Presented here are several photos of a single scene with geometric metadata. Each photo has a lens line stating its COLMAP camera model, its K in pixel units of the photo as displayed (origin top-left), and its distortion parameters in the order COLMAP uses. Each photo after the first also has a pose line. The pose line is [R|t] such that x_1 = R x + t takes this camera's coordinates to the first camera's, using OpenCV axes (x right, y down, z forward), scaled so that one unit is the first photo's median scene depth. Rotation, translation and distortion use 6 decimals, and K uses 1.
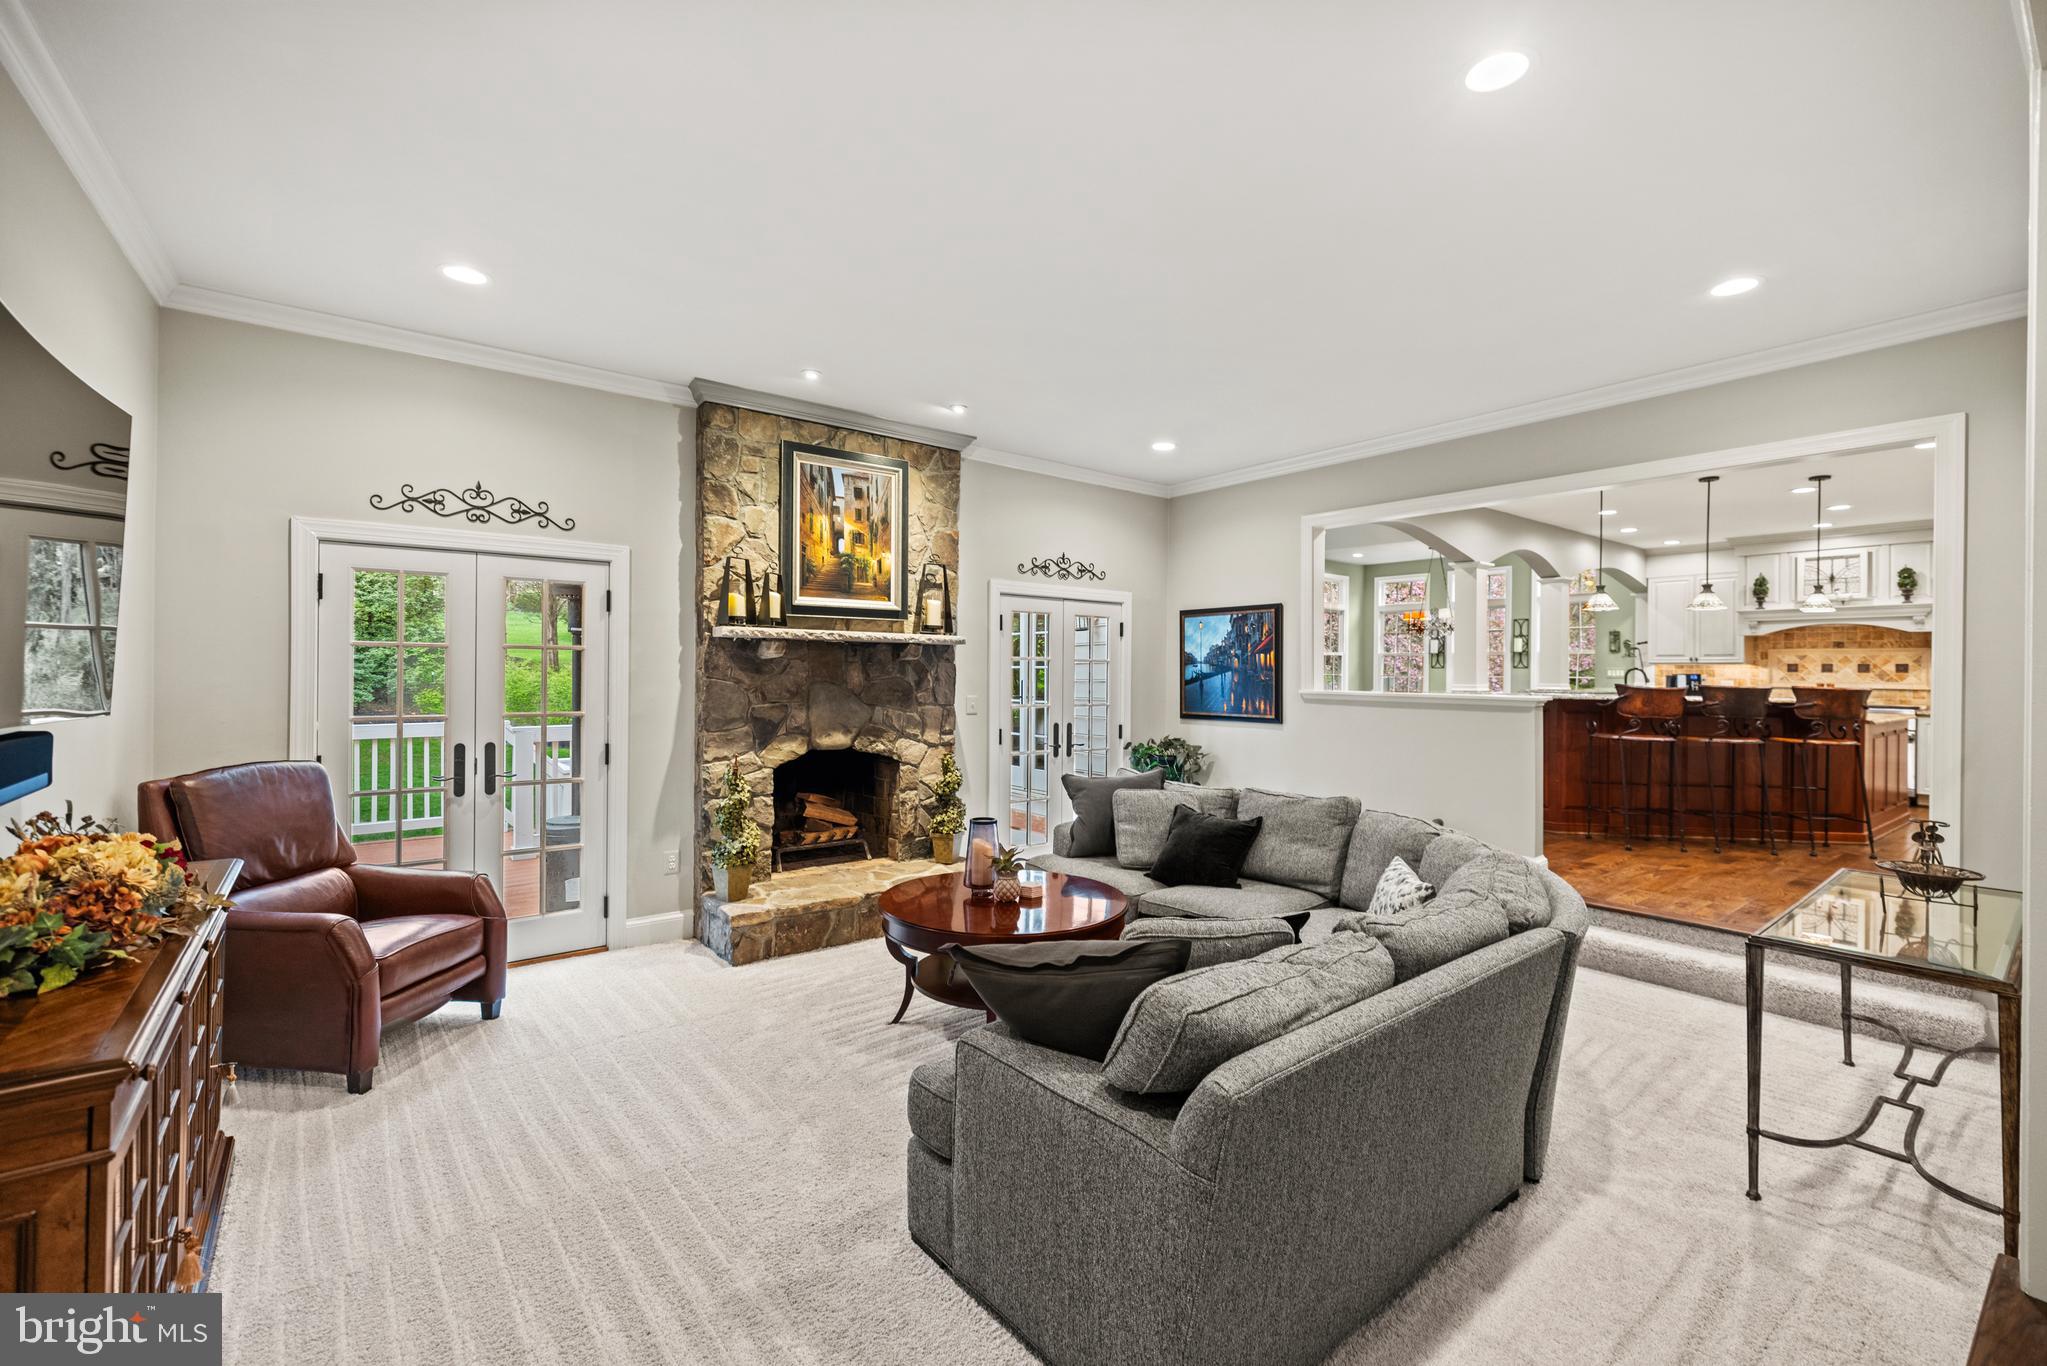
lens RADIAL K [[862.8, 0, 1031.6], [0, 862.8, 670.3], [0, 0, 1]] dist [0.003552, -0.000895]
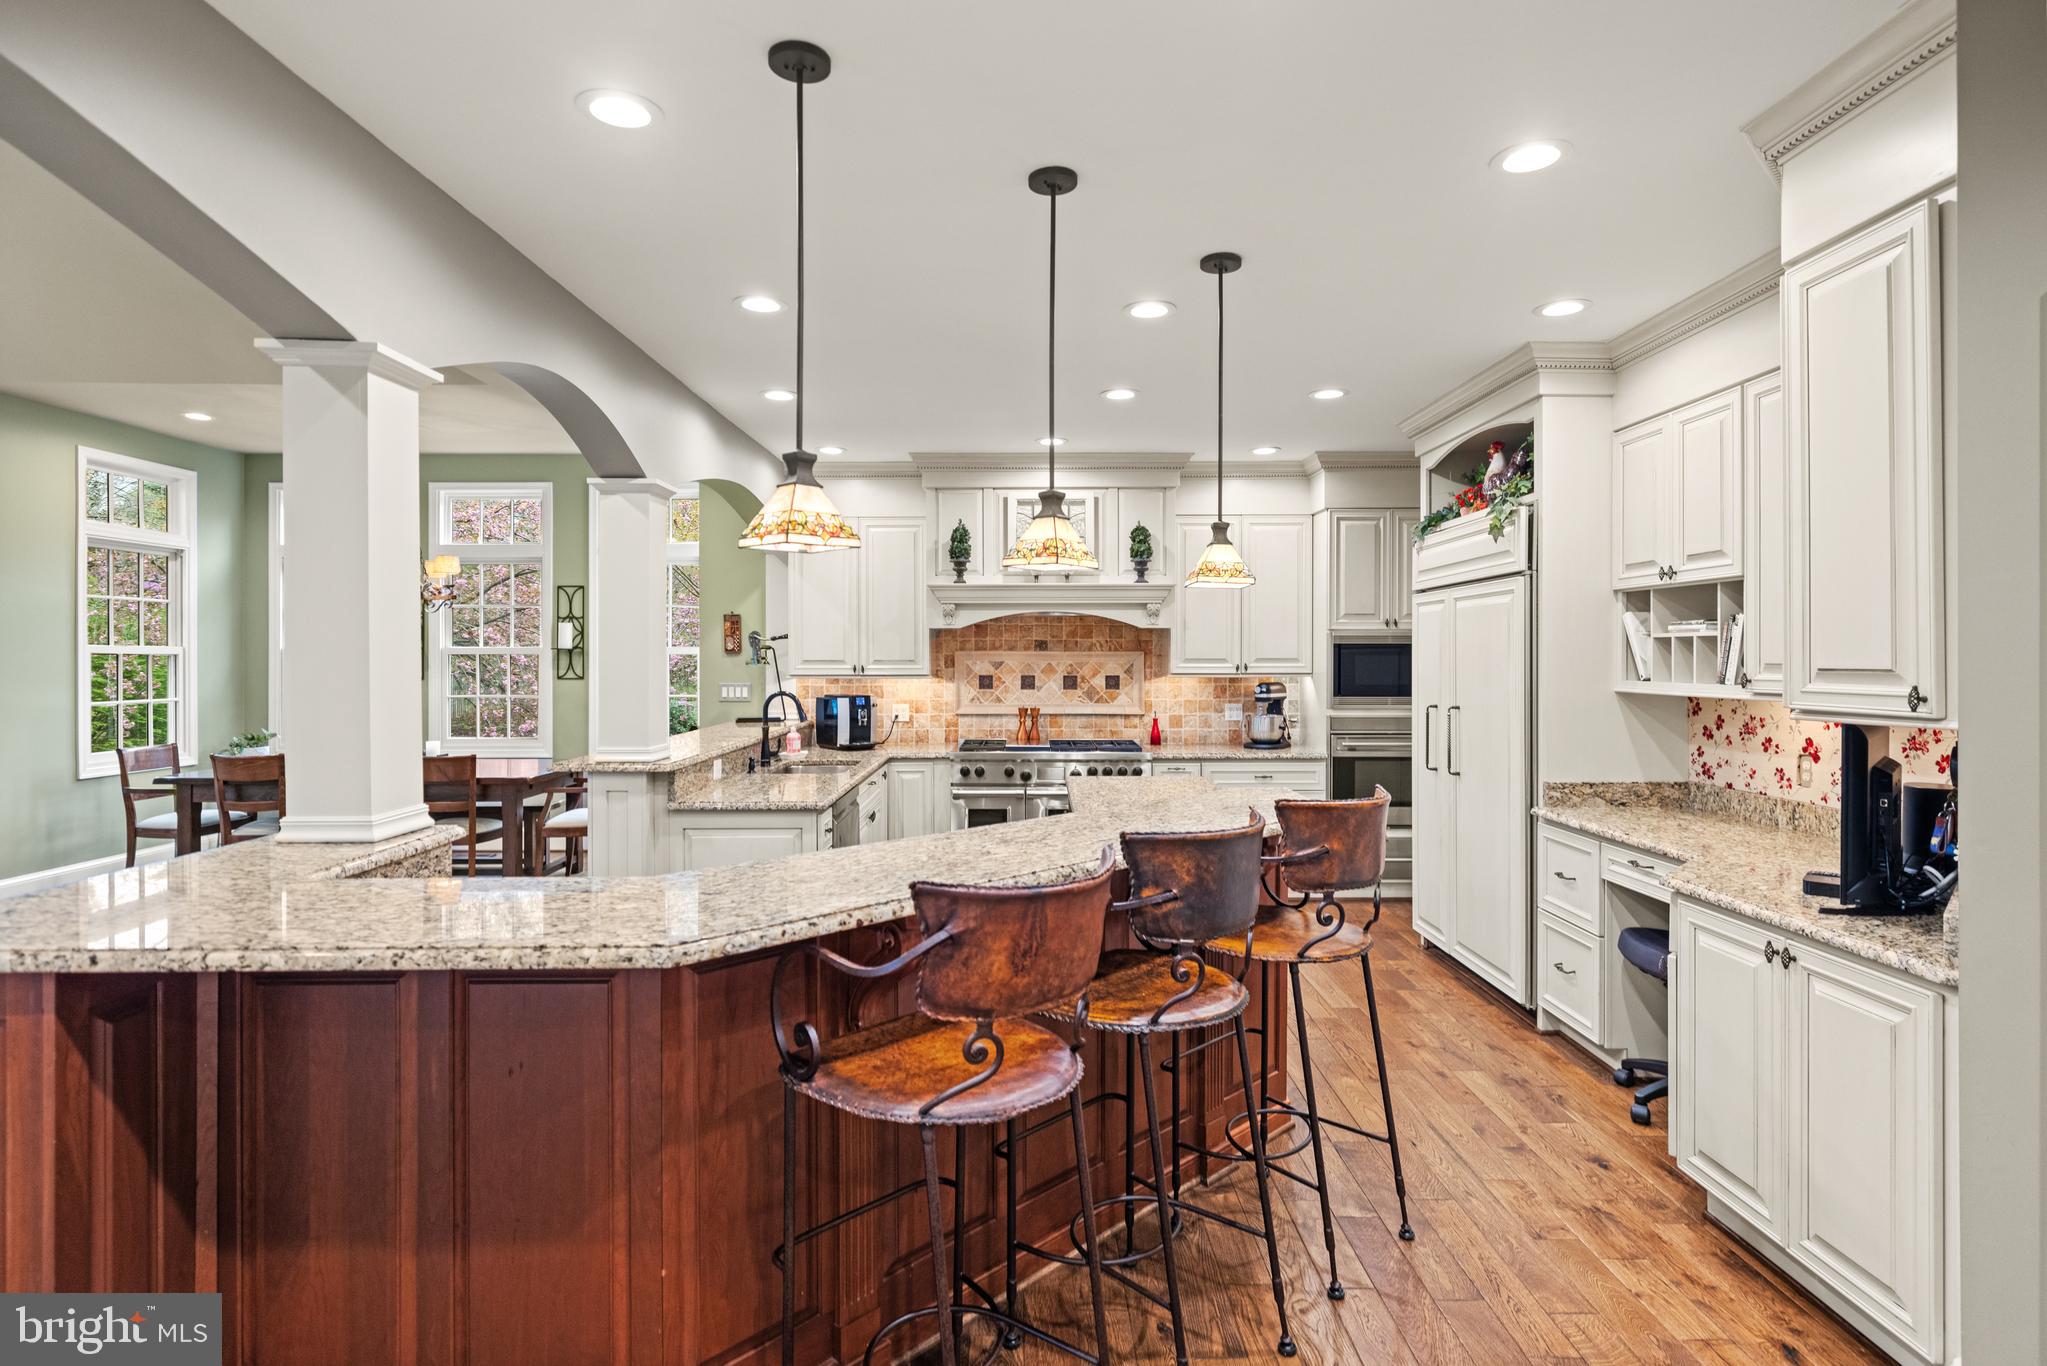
lens RADIAL K [[1042.2, 0, 1021.2], [0, 1042.2, 658.7], [0, 0, 1]] dist [-0.002059, 0.001176]
pose [[0.614987, -0.012560, 0.788437, 0.324862], [0.006452, 0.999920, 0.010897, -0.028104], [-0.788511, -0.001615, 0.615019, 0.544892]]
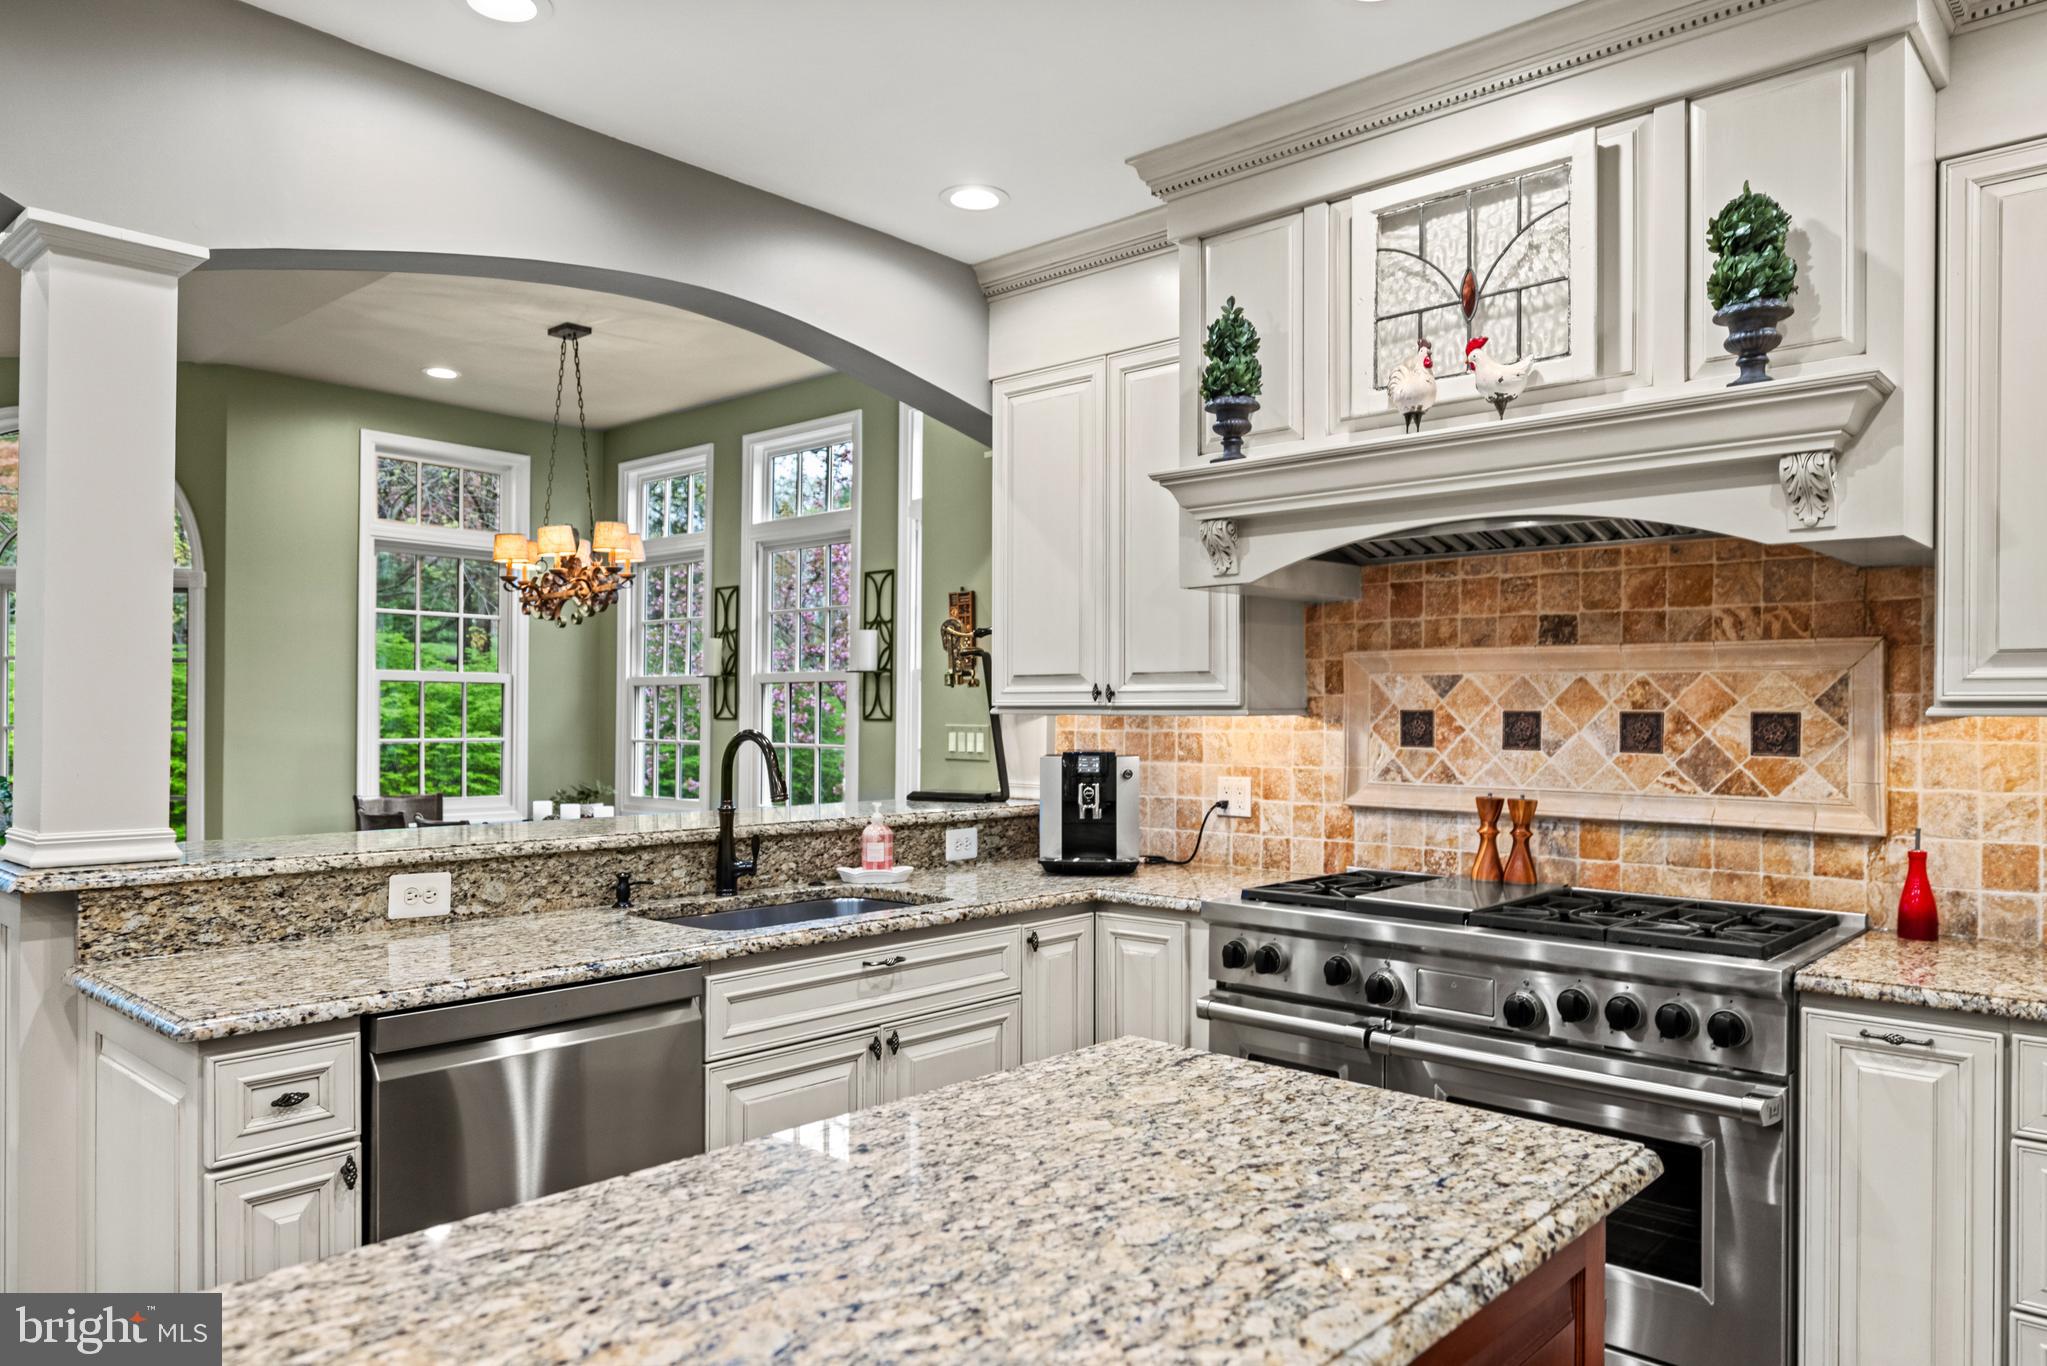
lens RADIAL K [[1344.6, 0, 1020.0], [0, 1344.6, 716.5], [0, 0, 1]] dist [0.000442, -0.000253]
pose [[0.985182, -0.001638, 0.171502, 0.730952], [0.001443, 0.999998, 0.001260, -0.006874], [-0.171503, -0.000994, 0.985183, 0.671803]]
